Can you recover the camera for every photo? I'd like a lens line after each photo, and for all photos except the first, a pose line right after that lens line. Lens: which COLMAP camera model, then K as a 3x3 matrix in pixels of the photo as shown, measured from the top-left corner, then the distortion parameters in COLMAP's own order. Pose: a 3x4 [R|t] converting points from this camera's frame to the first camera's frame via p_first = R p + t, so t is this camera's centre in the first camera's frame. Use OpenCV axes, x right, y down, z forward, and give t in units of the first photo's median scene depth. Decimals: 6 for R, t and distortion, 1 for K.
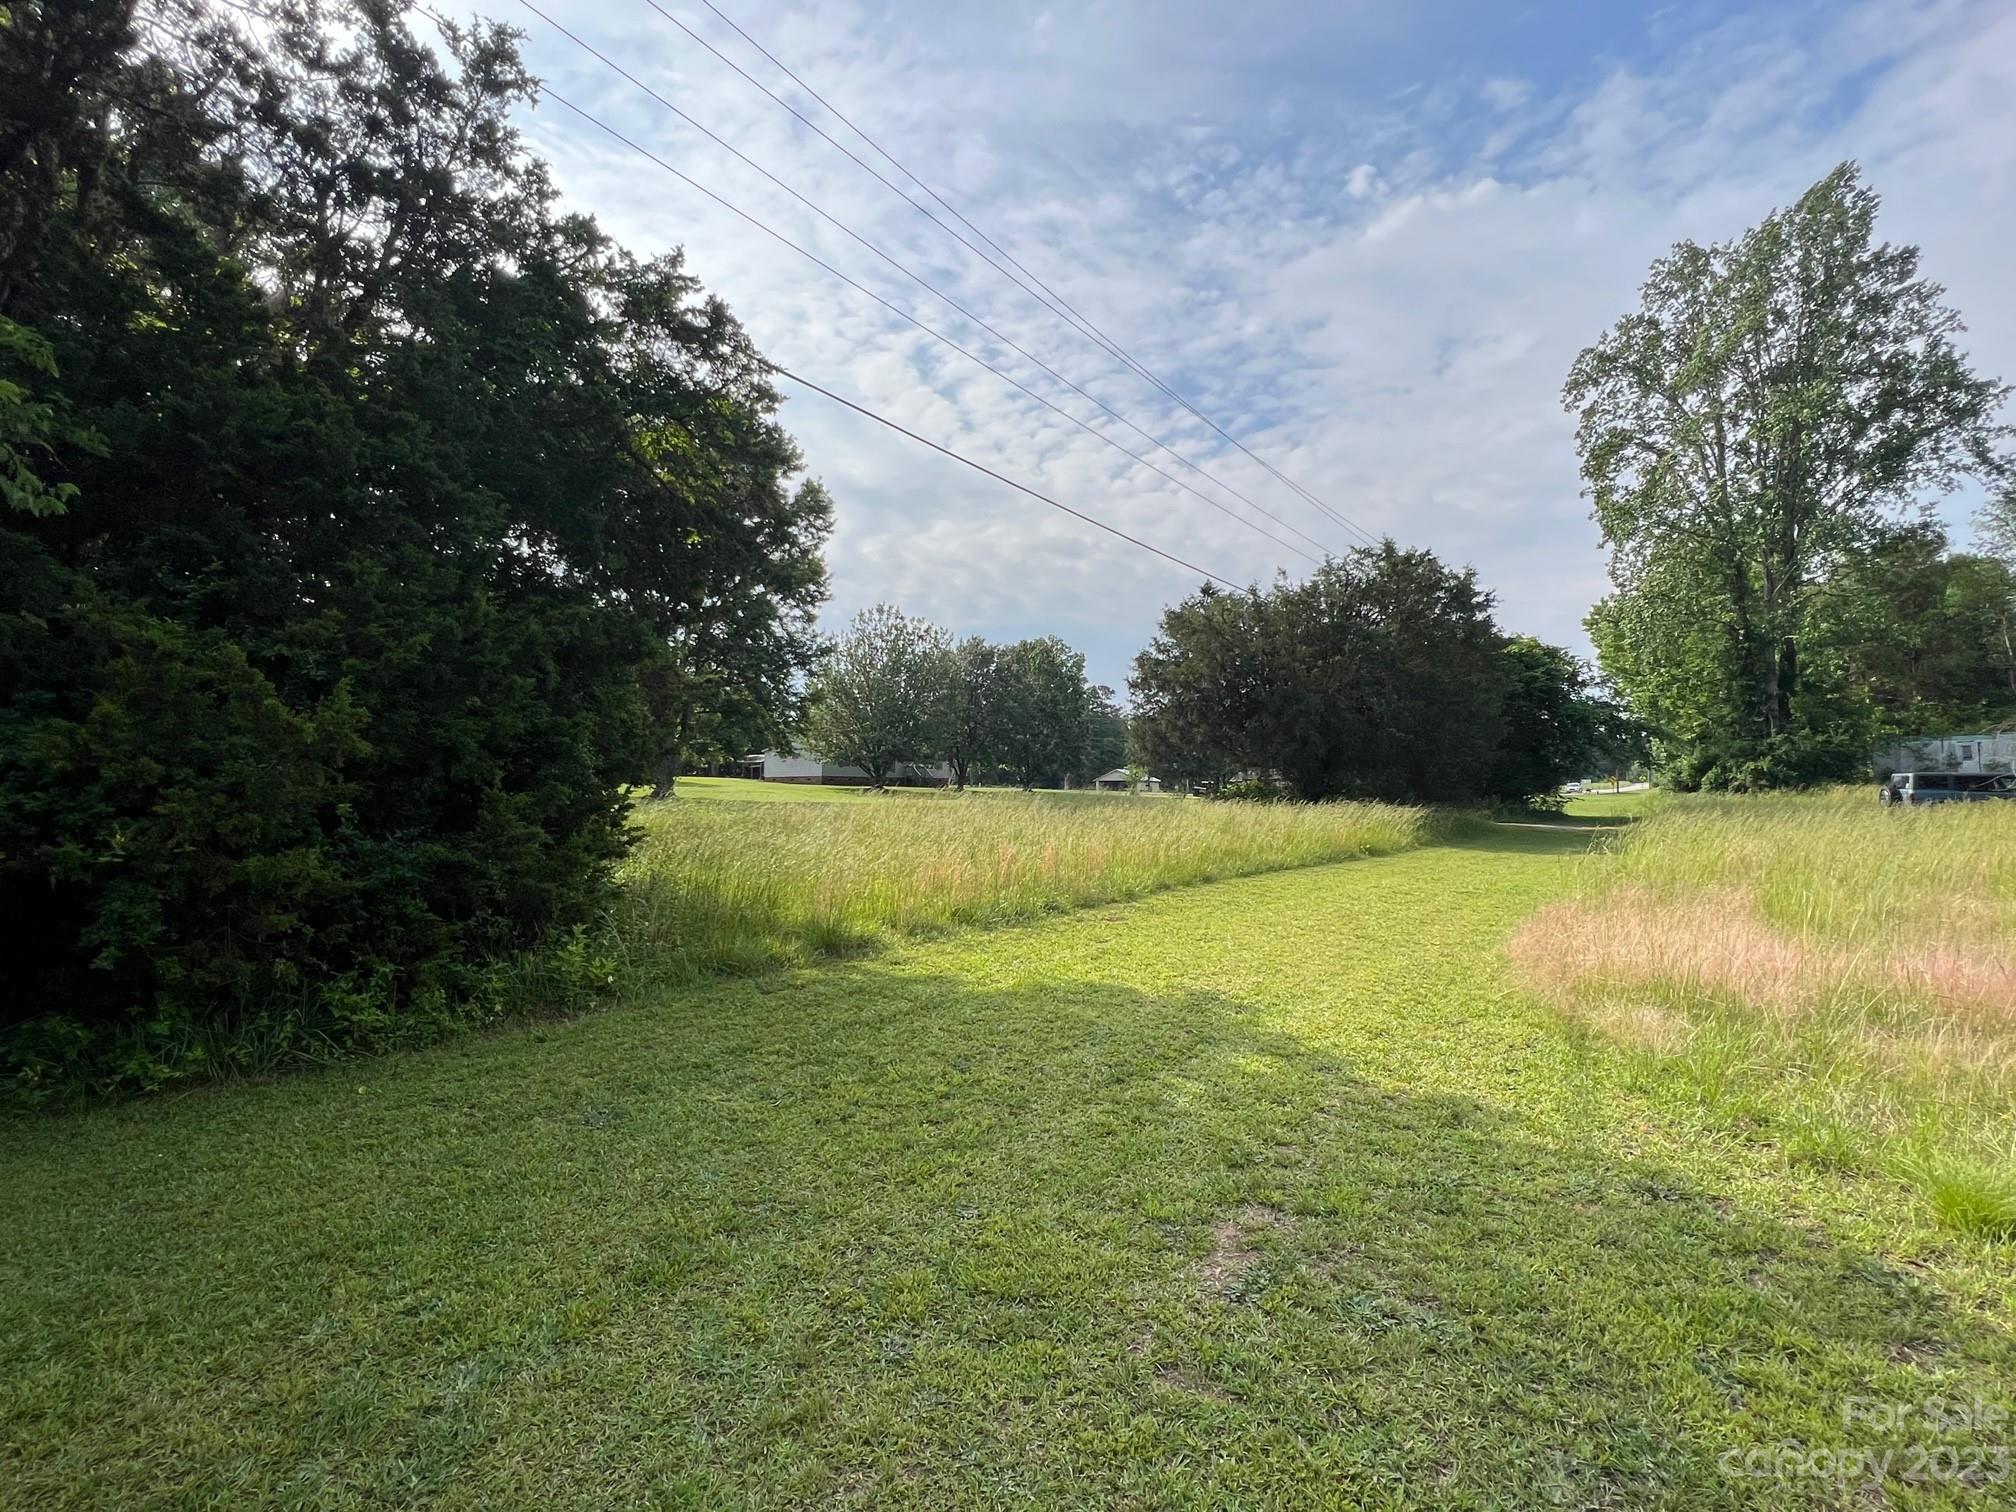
lens RADIAL K [[938.0, 0, 1011.1], [0, 938.0, 769.9], [0, 0, 1]] dist [0.002506, 0.000821]
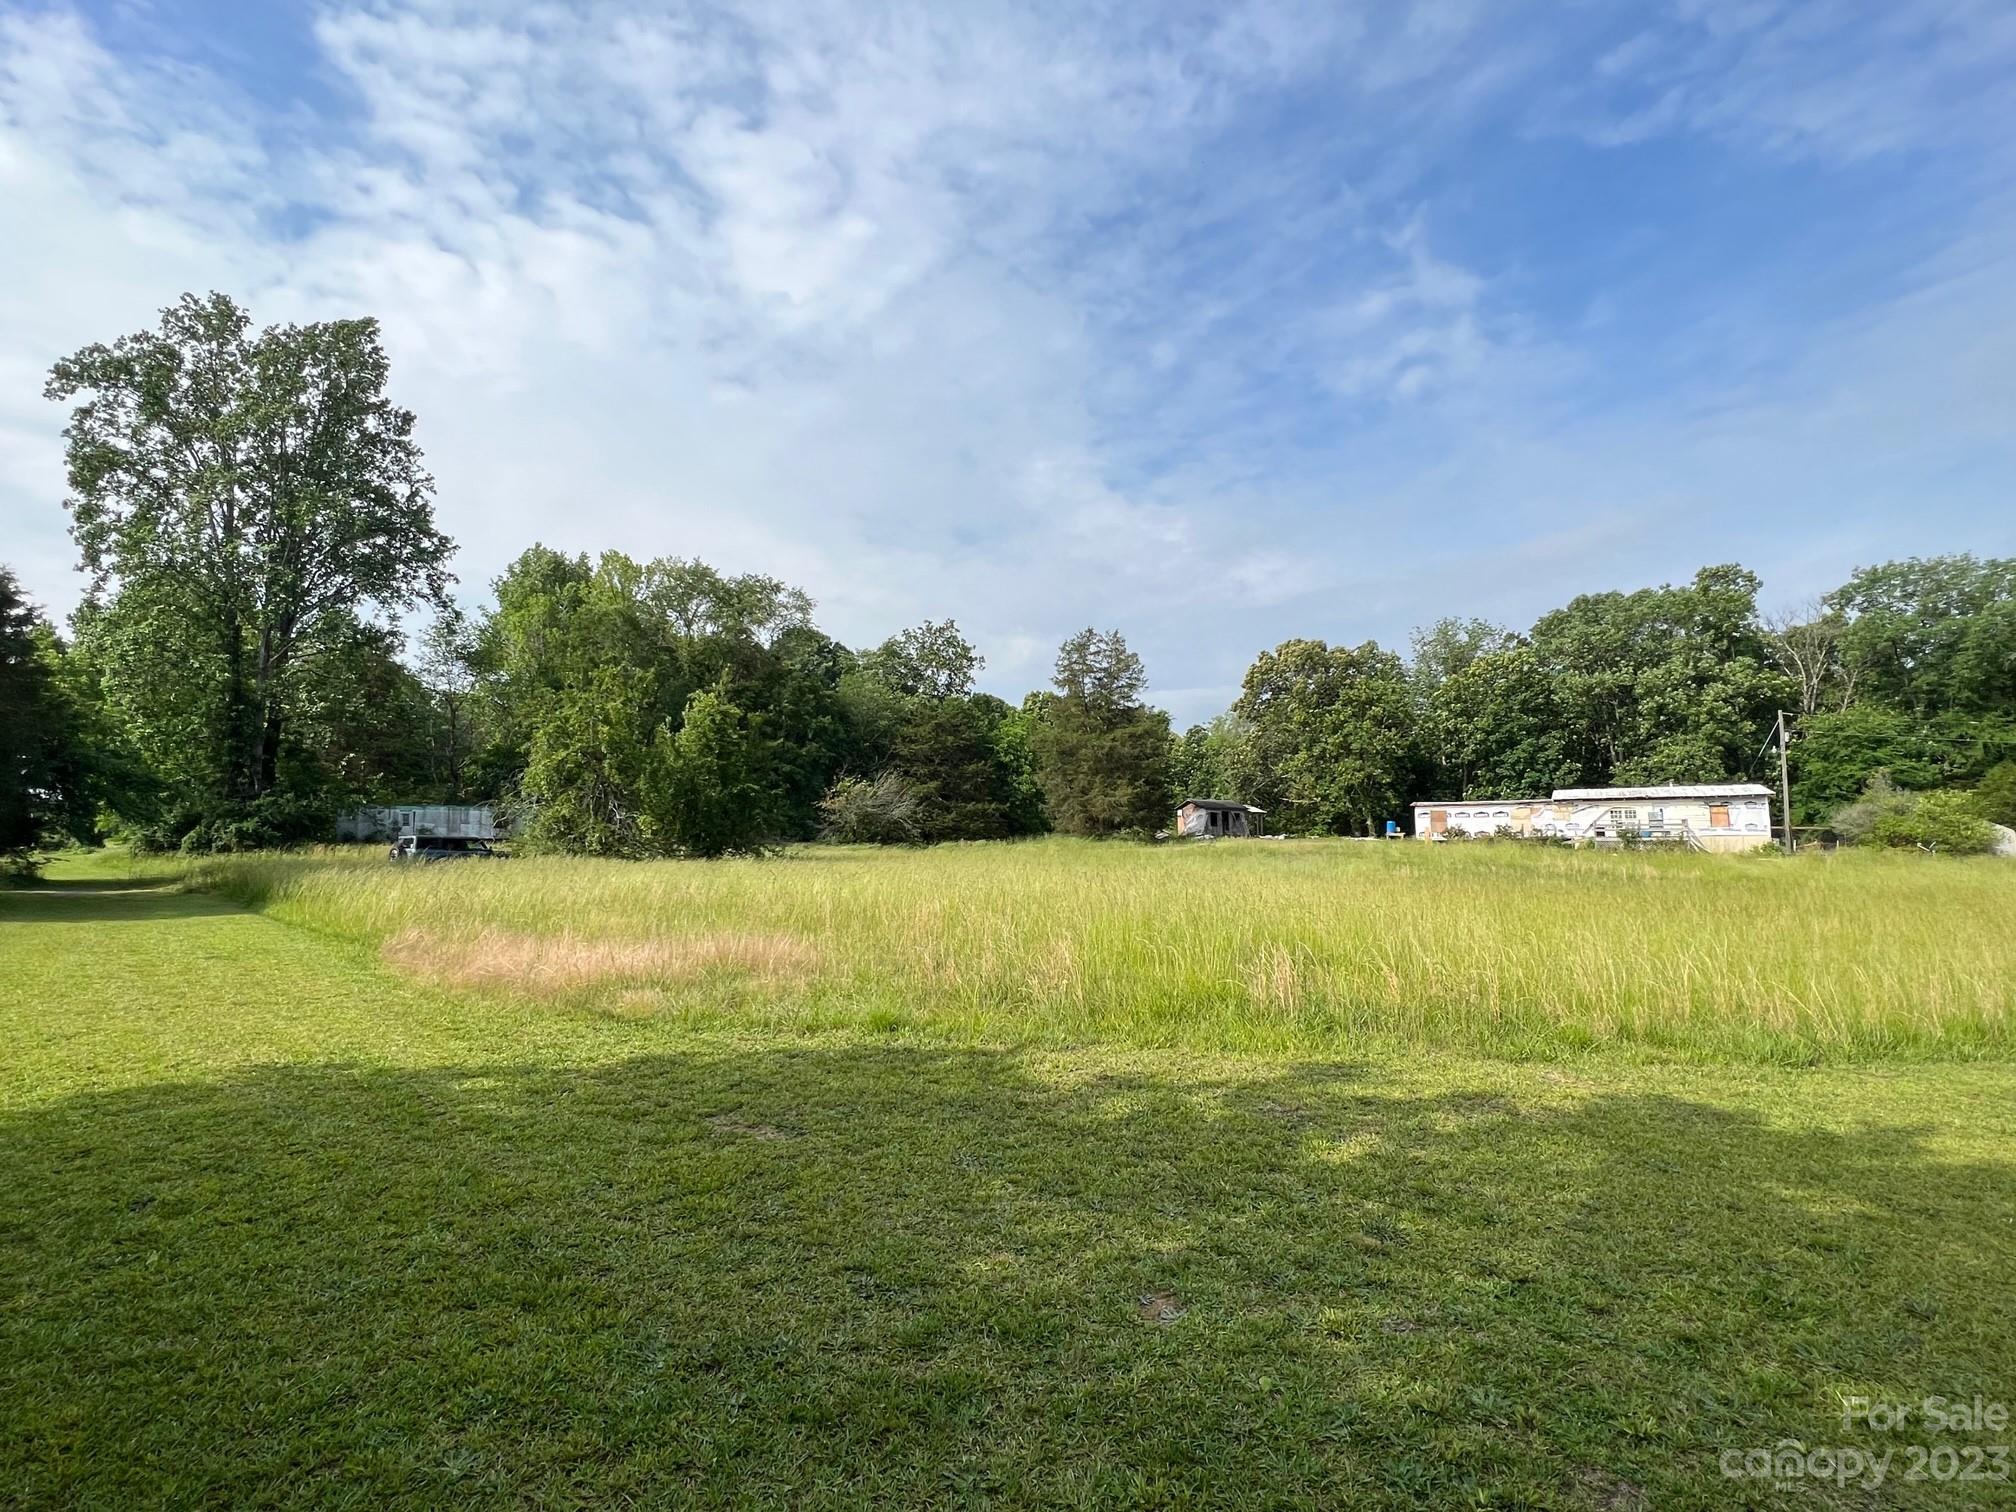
lens RADIAL K [[938.0, 0, 1011.1], [0, 938.0, 769.9], [0, 0, 1]] dist [0.002506, 0.000821]
pose [[0.146323, 0.082233, 0.985813, -0.099014], [-0.018816, 0.996590, -0.080339, 0.001036], [-0.989058, -0.006794, 0.147371, 0.022678]]
